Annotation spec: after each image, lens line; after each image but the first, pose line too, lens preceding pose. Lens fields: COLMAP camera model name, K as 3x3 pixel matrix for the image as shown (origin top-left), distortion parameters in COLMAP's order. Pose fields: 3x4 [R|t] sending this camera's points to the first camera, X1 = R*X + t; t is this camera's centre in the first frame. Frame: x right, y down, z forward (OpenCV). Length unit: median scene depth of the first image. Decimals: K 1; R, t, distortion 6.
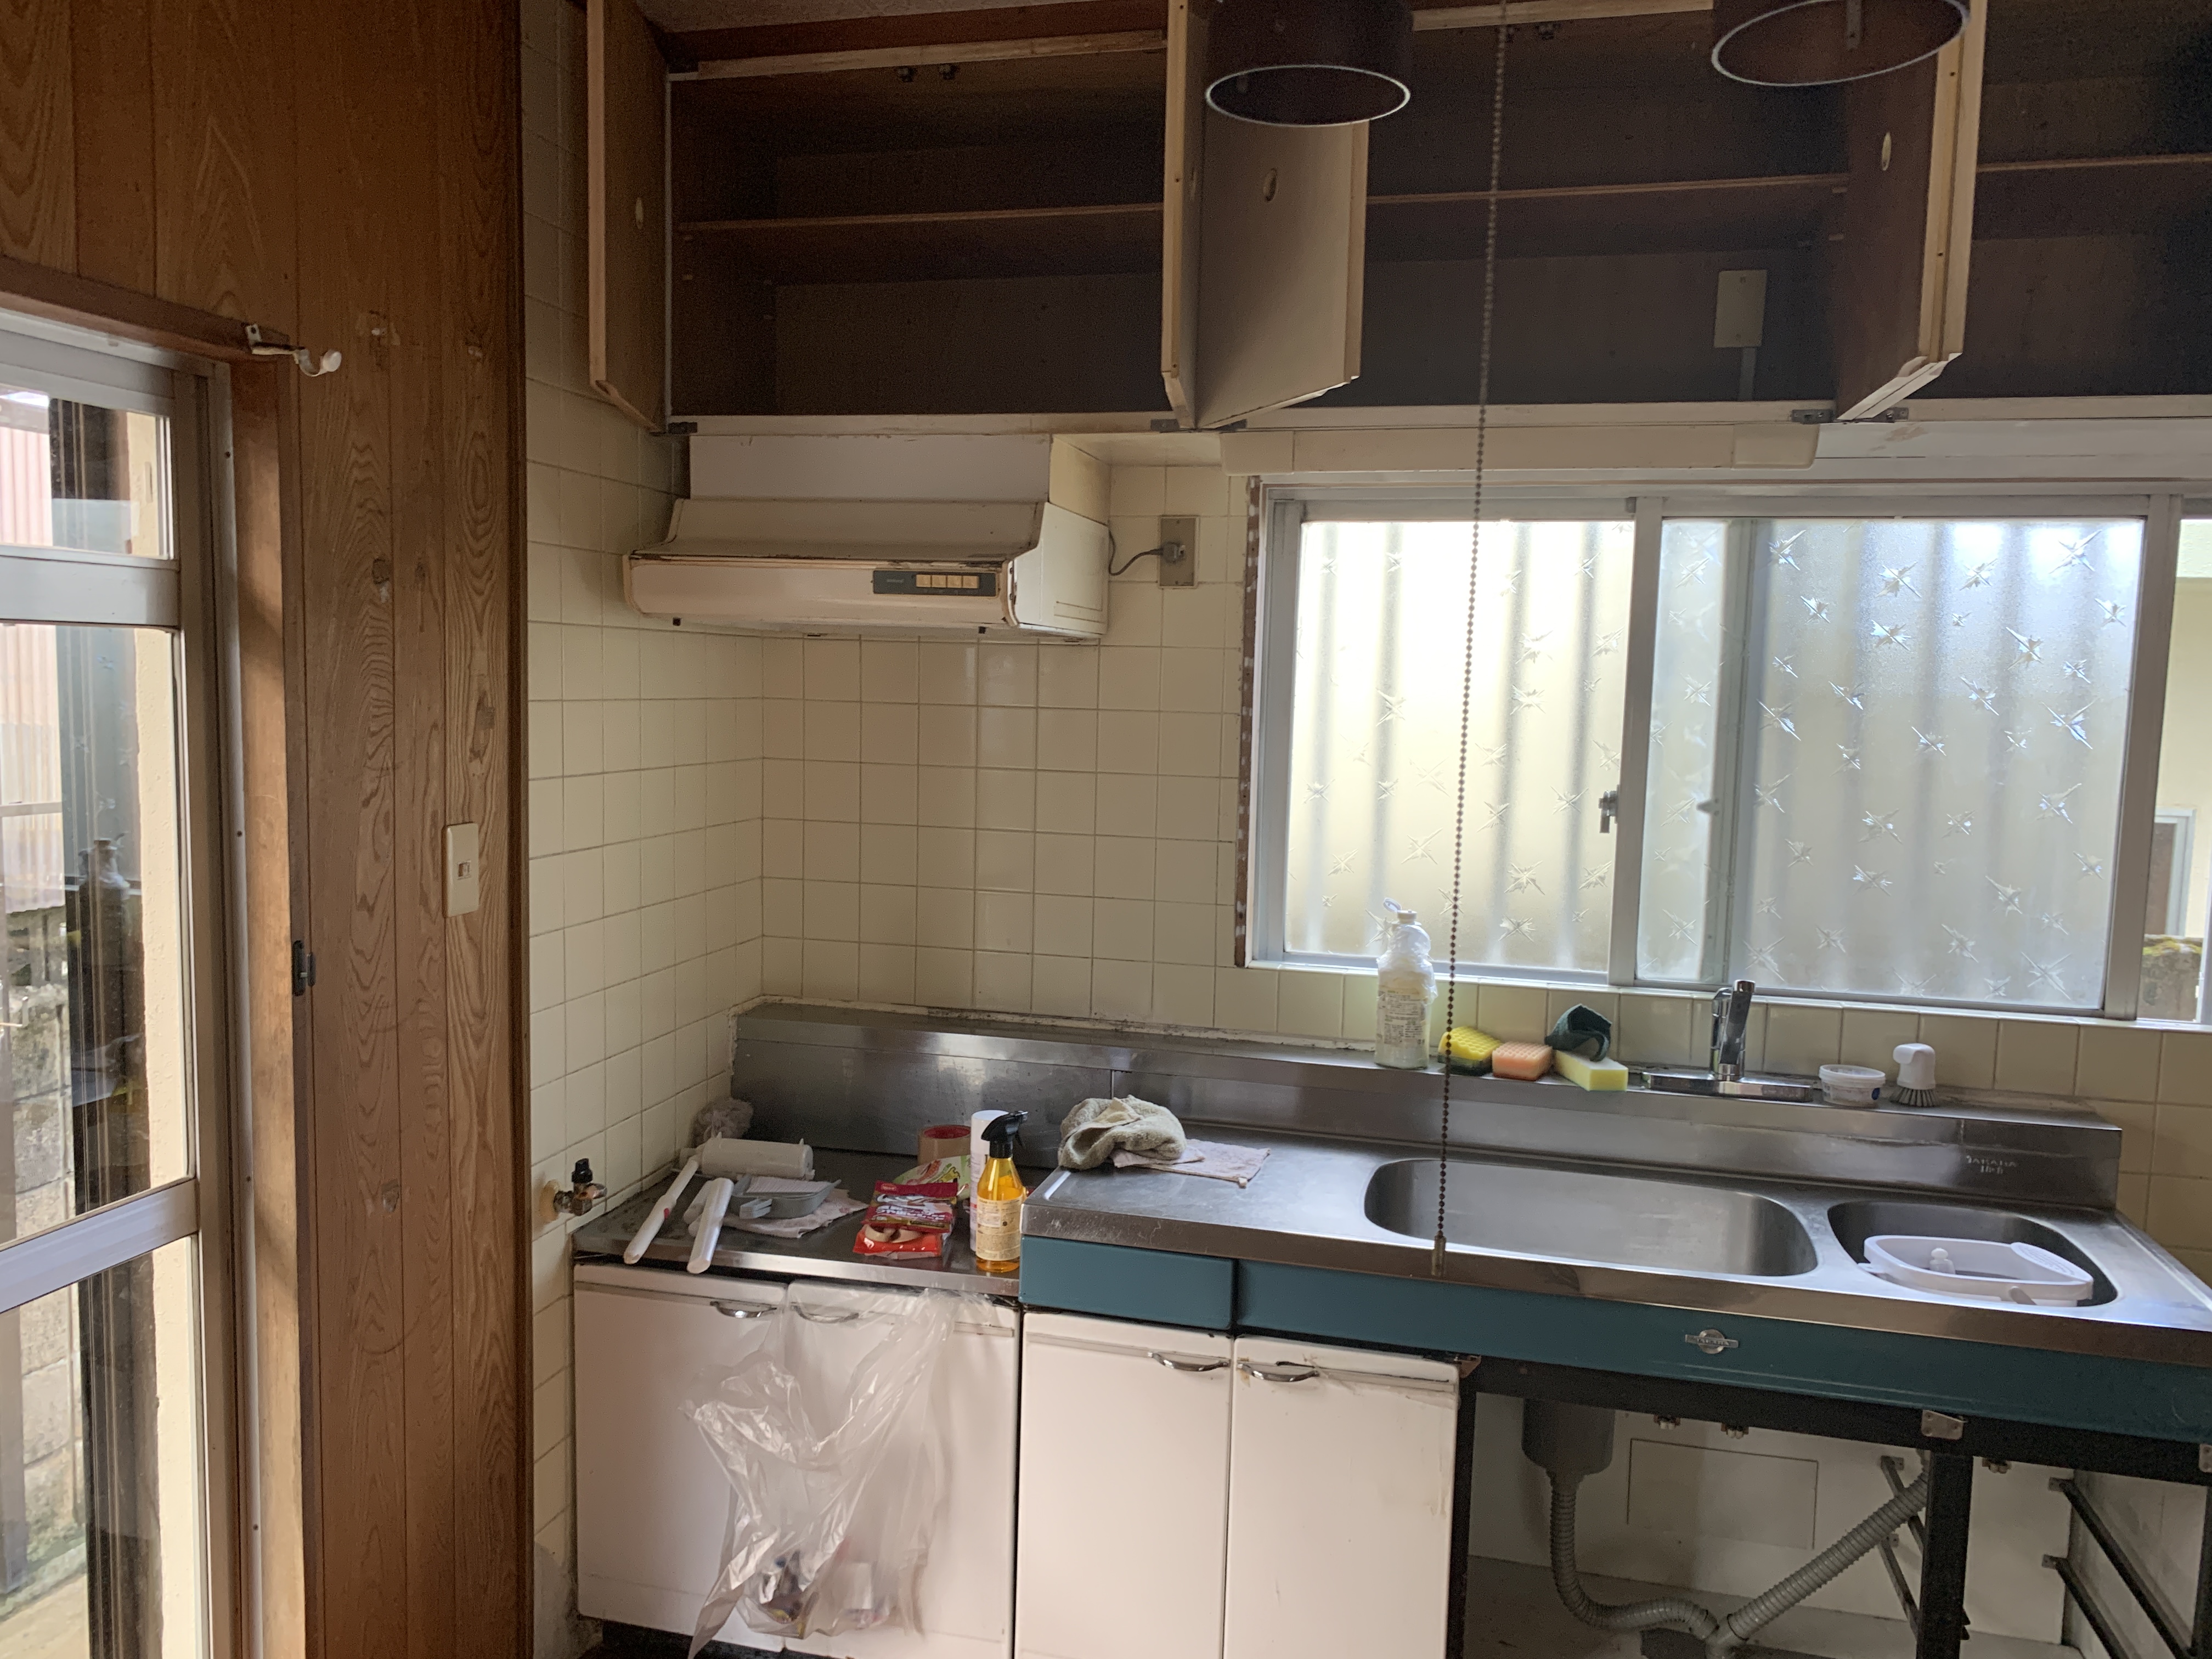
lens RADIAL K [[1682.7, 0, 1090.3], [0, 1682.7, 839.5], [0, 0, 1]] dist [0.021022, -0.018463]
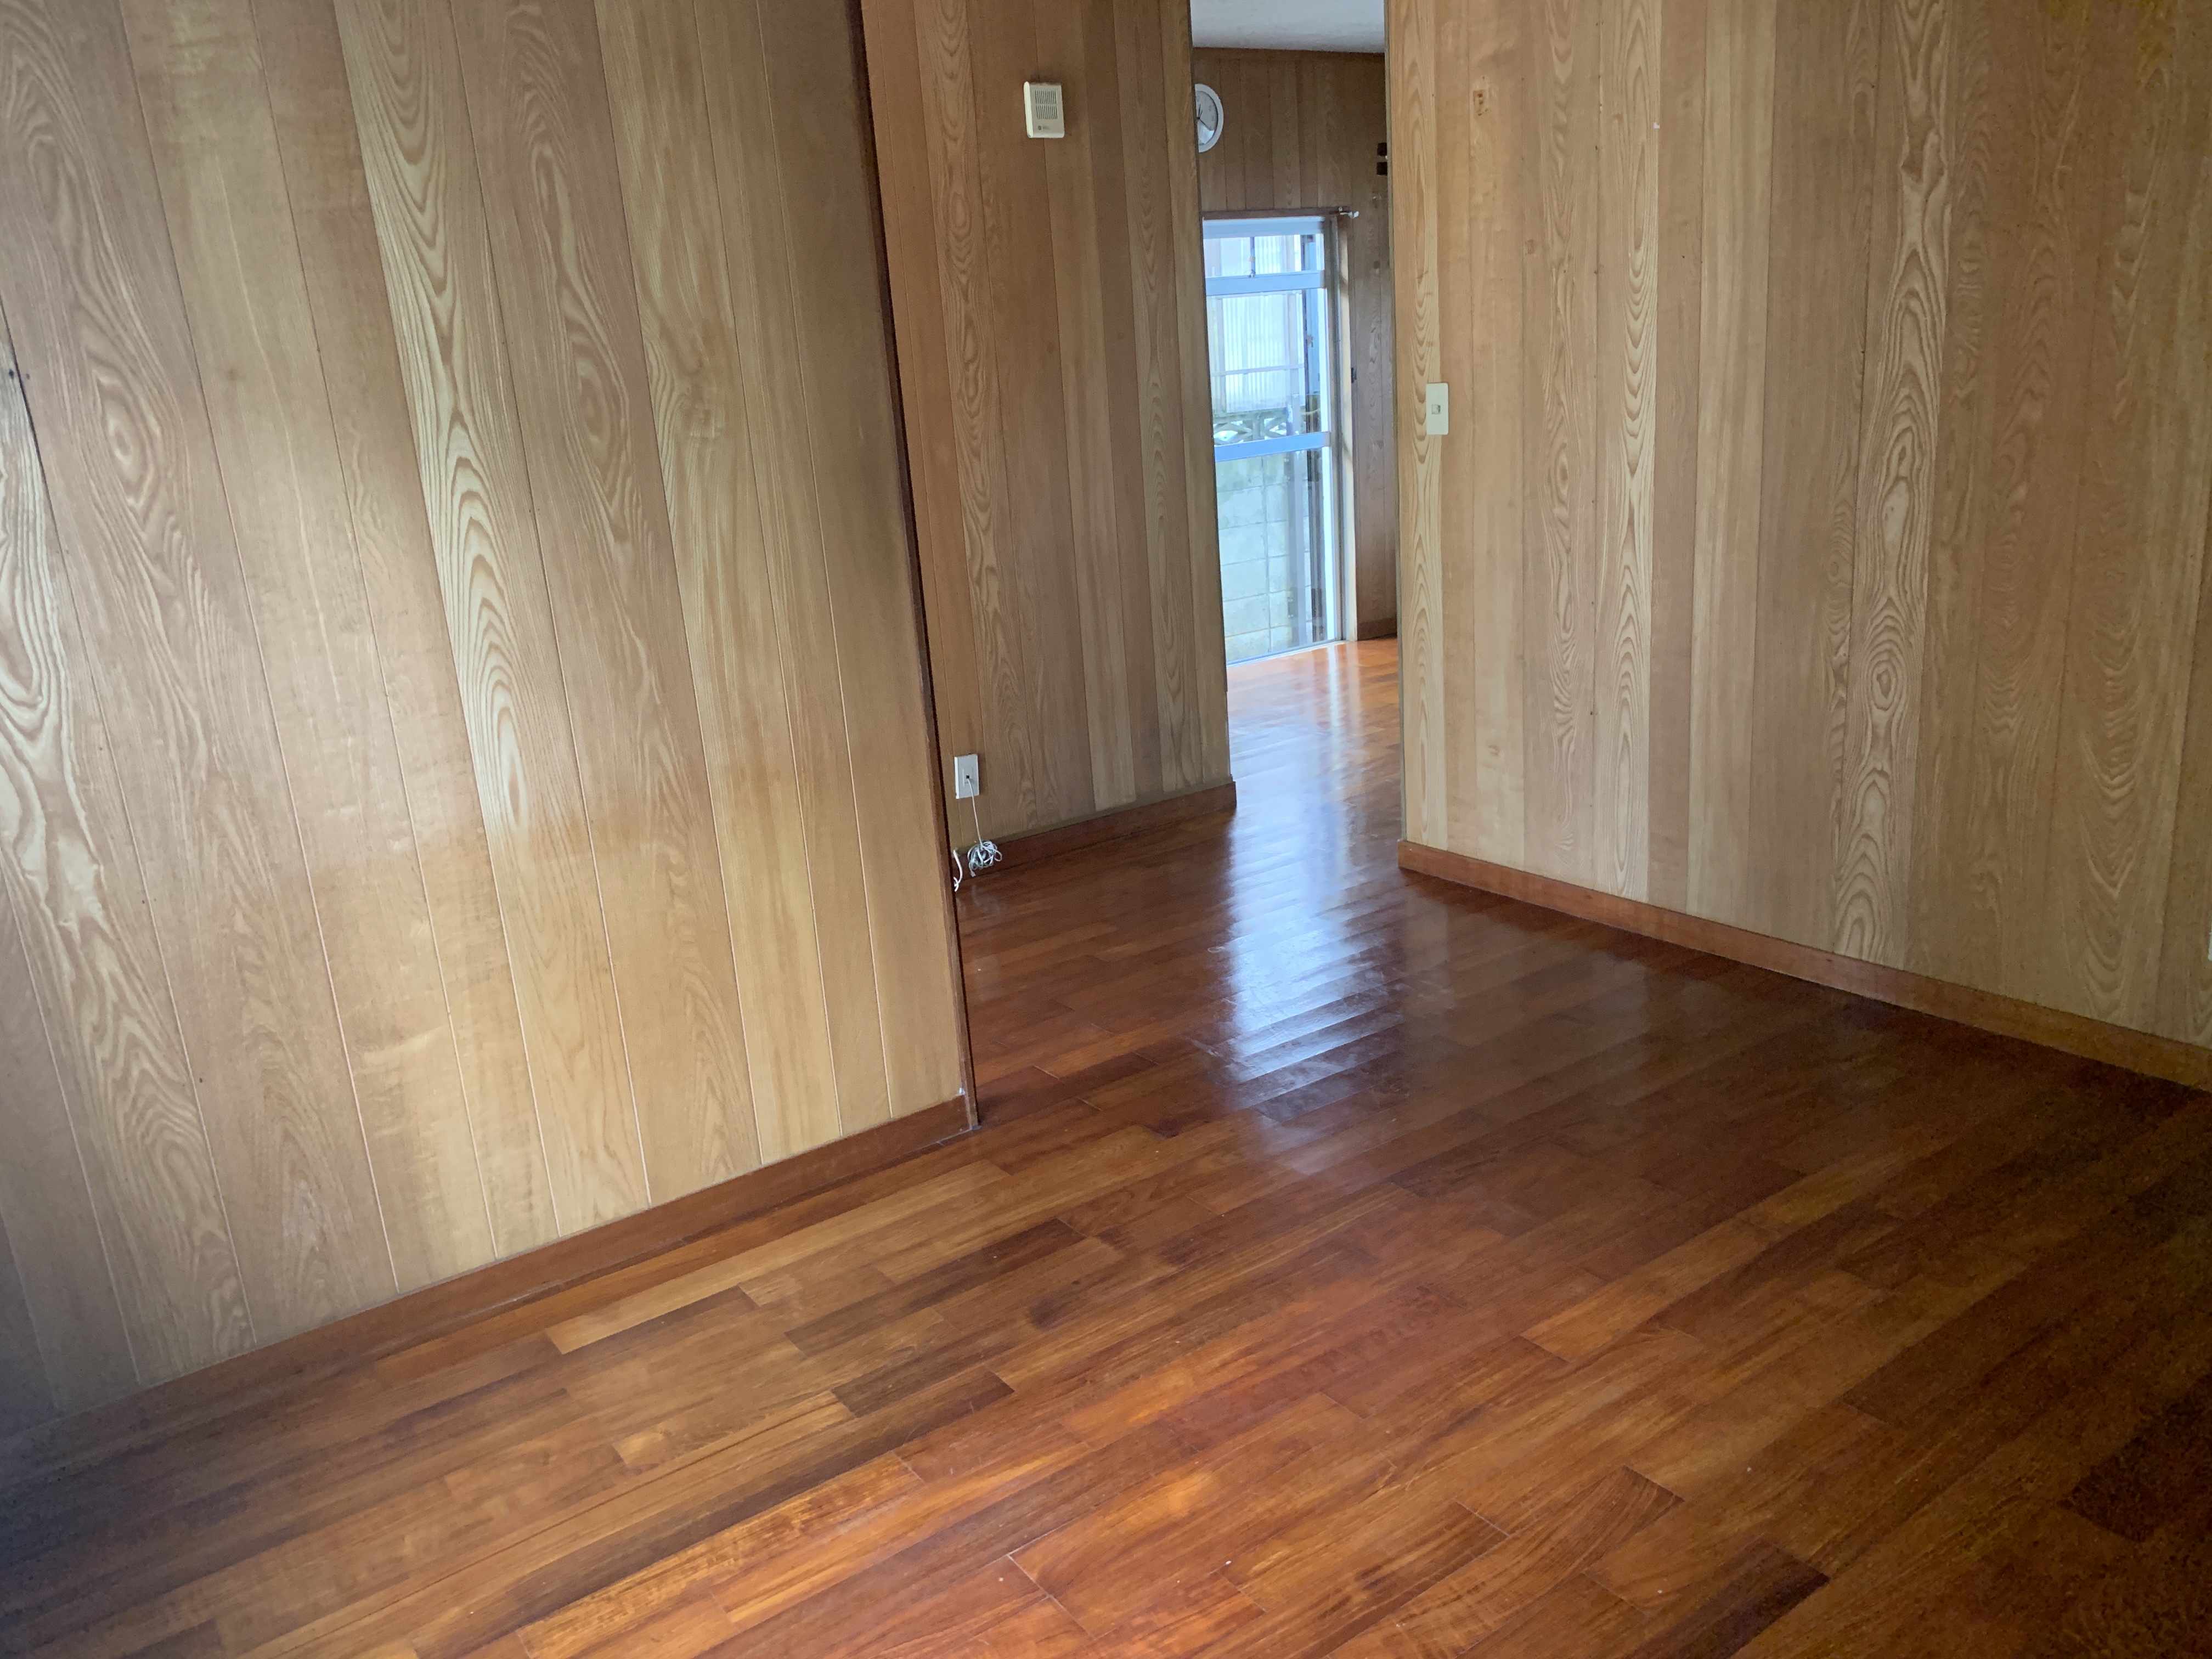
lens RADIAL K [[1682.7, 0, 1091.8], [0, 1682.7, 835.3], [0, 0, 1]] dist [0.021022, -0.018463]
pose [[0.752302, 0.106699, -0.650121, 1.378662], [0.027254, 0.980913, 0.192526, 0.281942], [0.658254, -0.162556, 0.735035, -1.948504]]
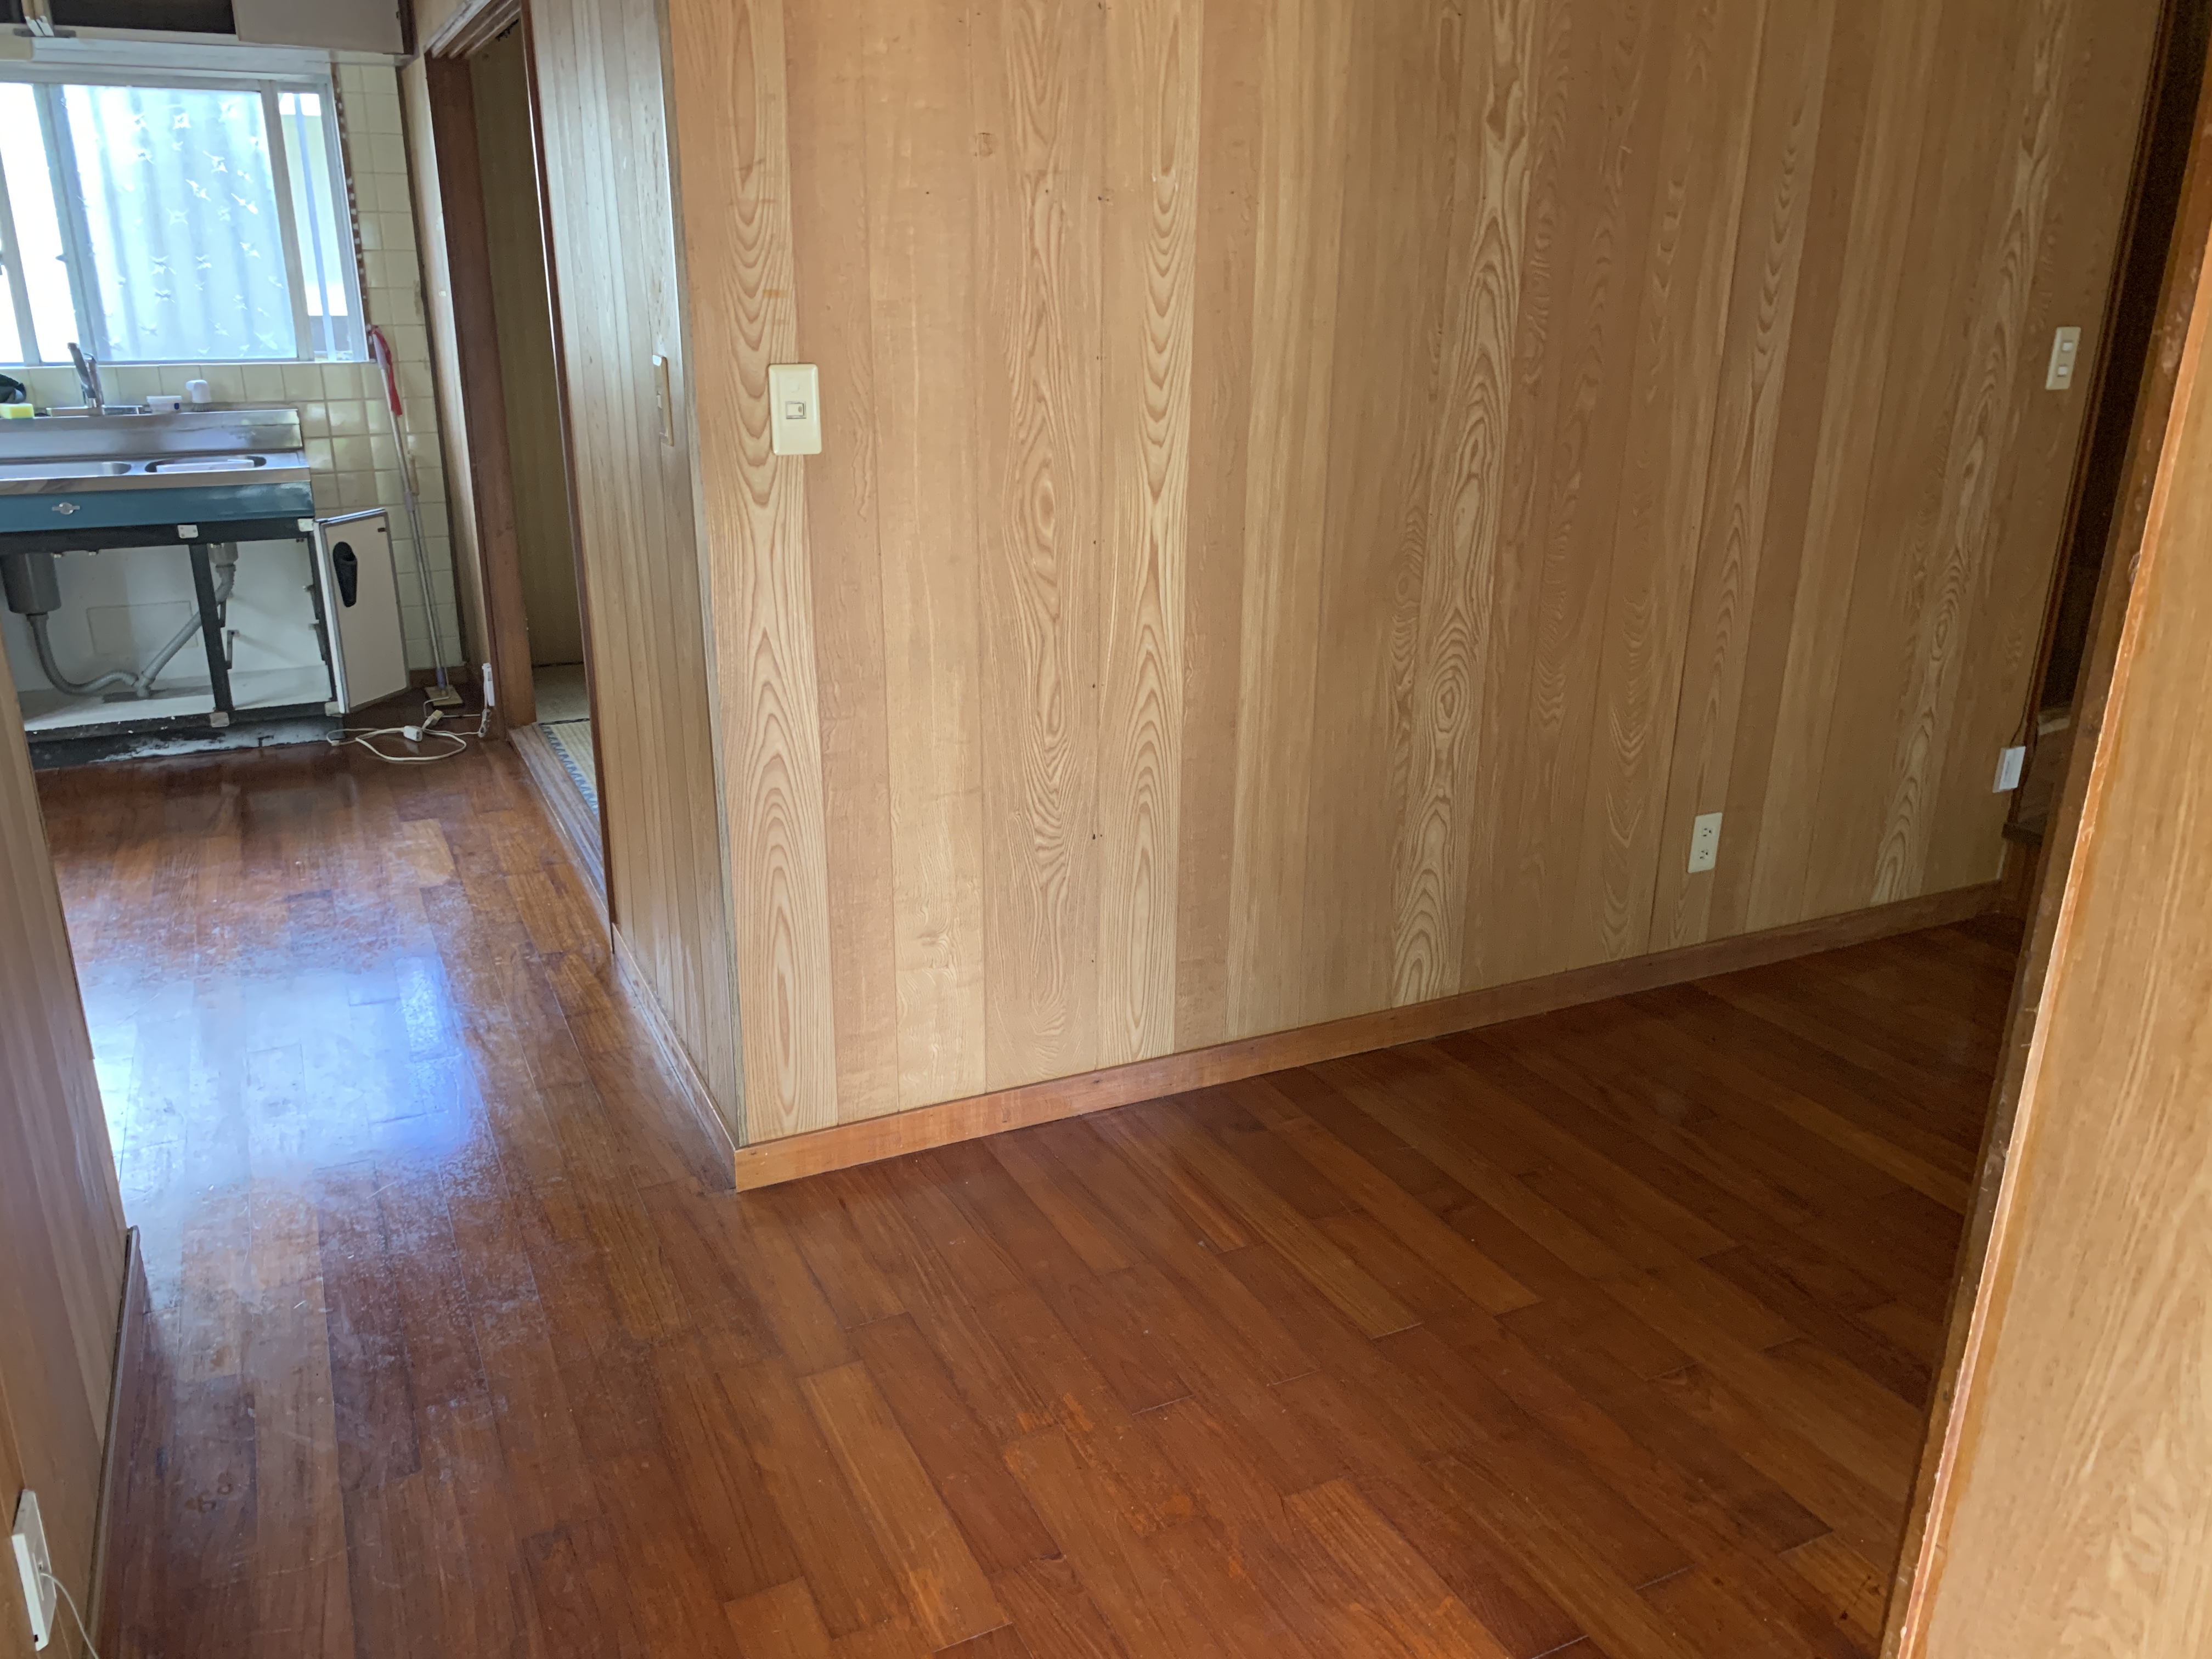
lens RADIAL K [[1682.7, 0, 1070.5], [0, 1682.7, 857.9], [0, 0, 1]] dist [0.021022, -0.018463]
pose [[0.775914, -0.231599, 0.586788, -0.001448], [0.072266, 0.956679, 0.282033, 0.182470], [-0.626686, -0.176428, 0.759037, -1.289210]]
